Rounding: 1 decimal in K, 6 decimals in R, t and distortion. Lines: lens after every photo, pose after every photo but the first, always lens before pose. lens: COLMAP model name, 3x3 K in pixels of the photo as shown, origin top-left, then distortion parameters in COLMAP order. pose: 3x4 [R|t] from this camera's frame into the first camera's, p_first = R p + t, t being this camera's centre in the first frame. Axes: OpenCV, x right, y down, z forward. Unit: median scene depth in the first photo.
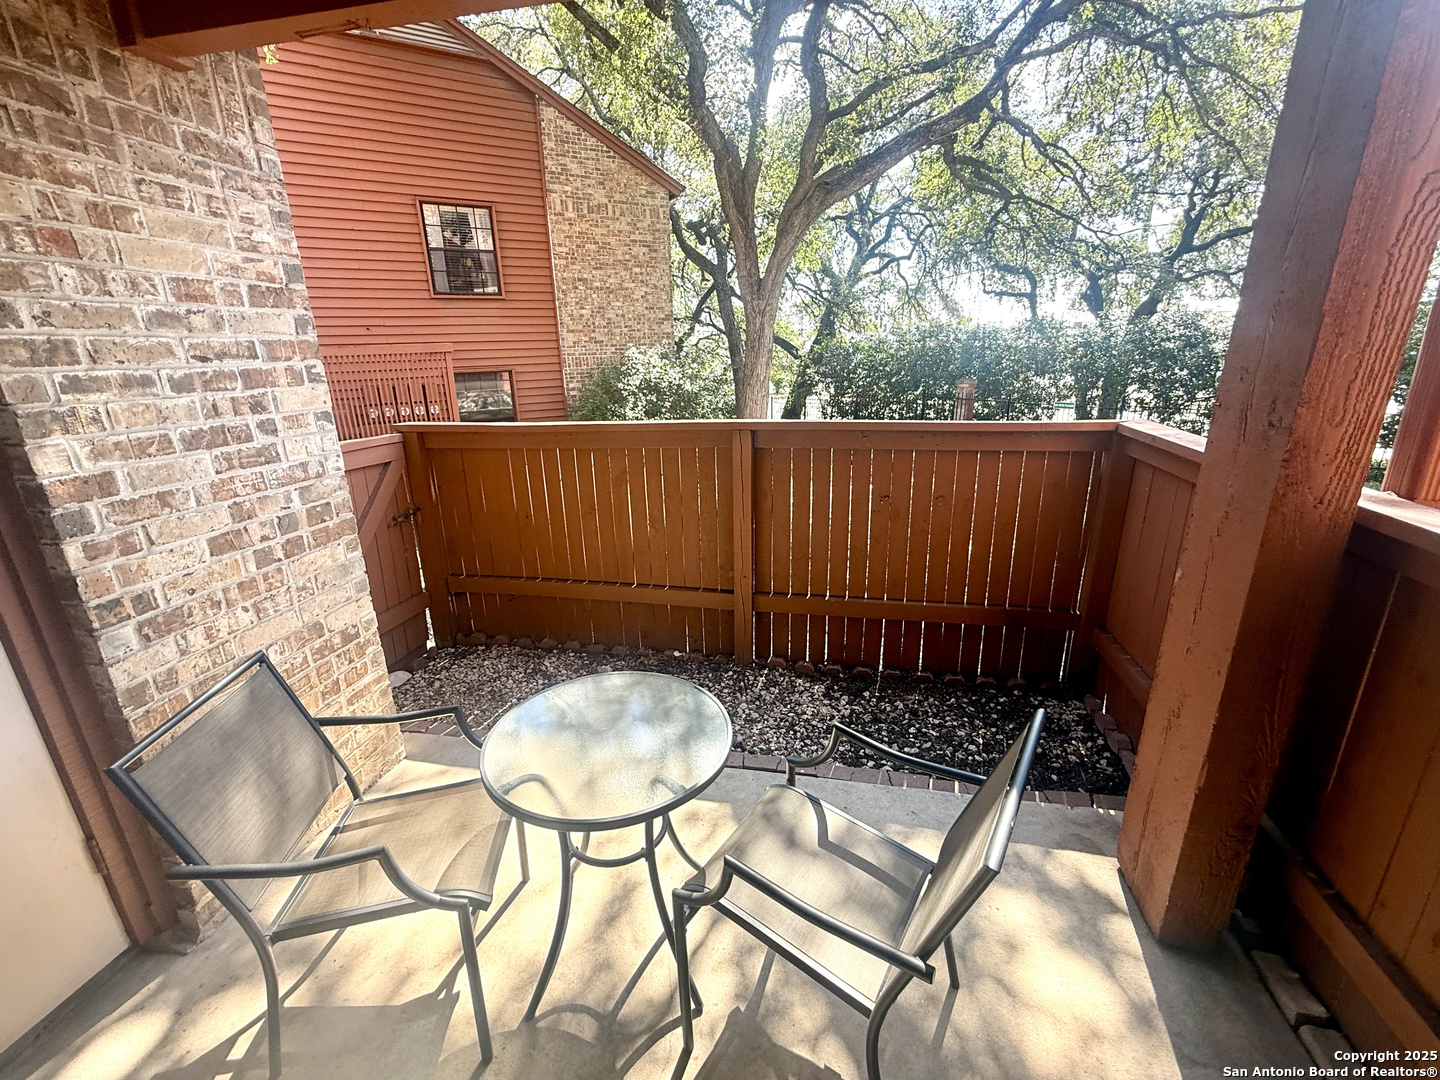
lens RADIAL K [[615.9, 0, 724.9], [0, 615.9, 540.0], [0, 0, 1]] dist [0.000805, 0.000233]
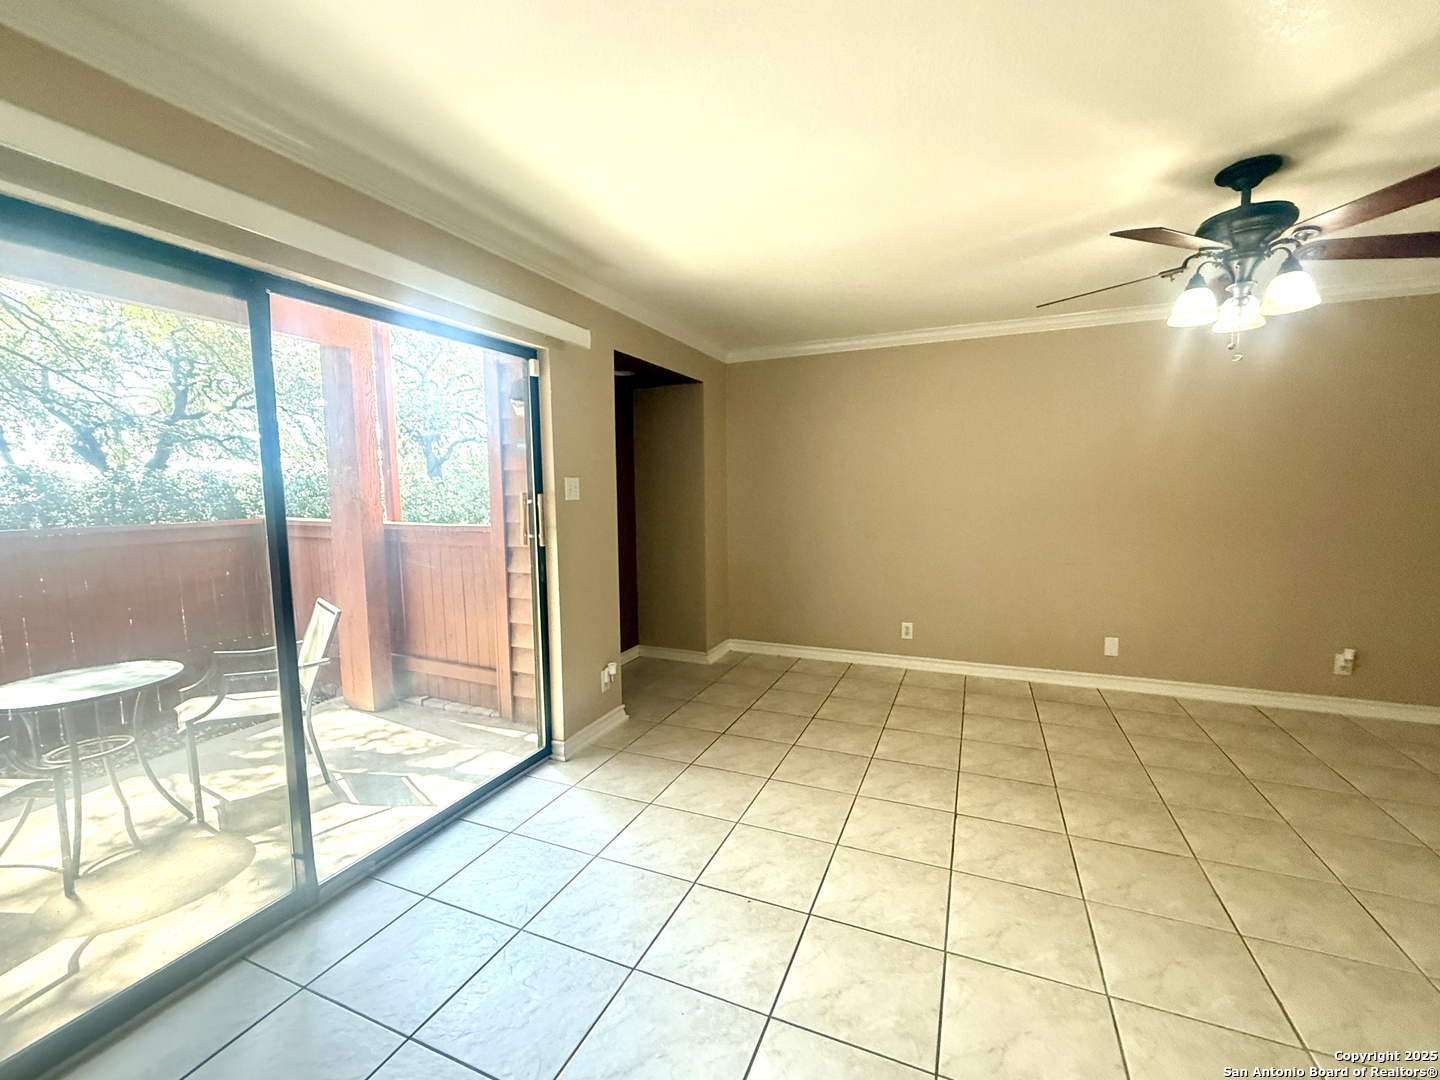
lens RADIAL K [[608.7, 0, 720.0], [0, 608.7, 540.0], [0, 0, 1]] dist [-0.000334, -0.000096]
pose [[0.211492, -0.063308, 0.975327, -0.170683], [0.299205, 0.954184, -0.002945, 0.057153], [-0.930455, 0.292446, 0.220745, -0.130311]]
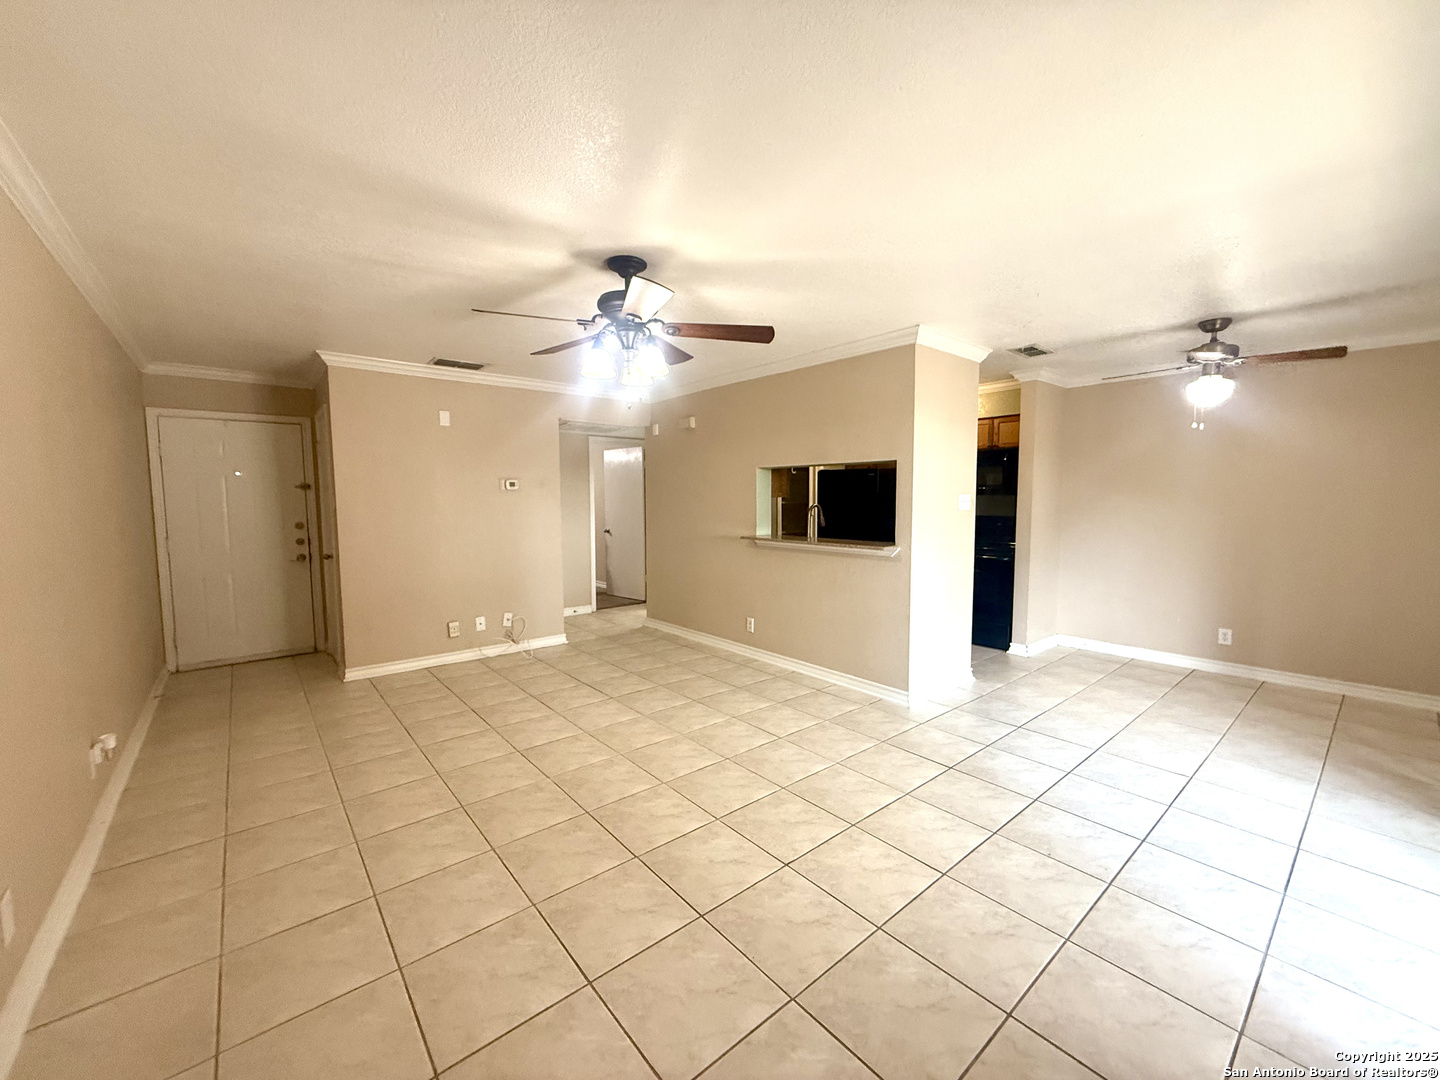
lens RADIAL K [[573.1, 0, 720.0], [0, 573.1, 540.0], [0, 0, 1]] dist [0.000875, 0.000001]
pose [[-0.631546, 0.084148, -0.770759, 0.174980], [-0.215665, 0.935797, 0.278878, 0.031503], [0.744741, 0.342350, -0.572851, -0.081581]]
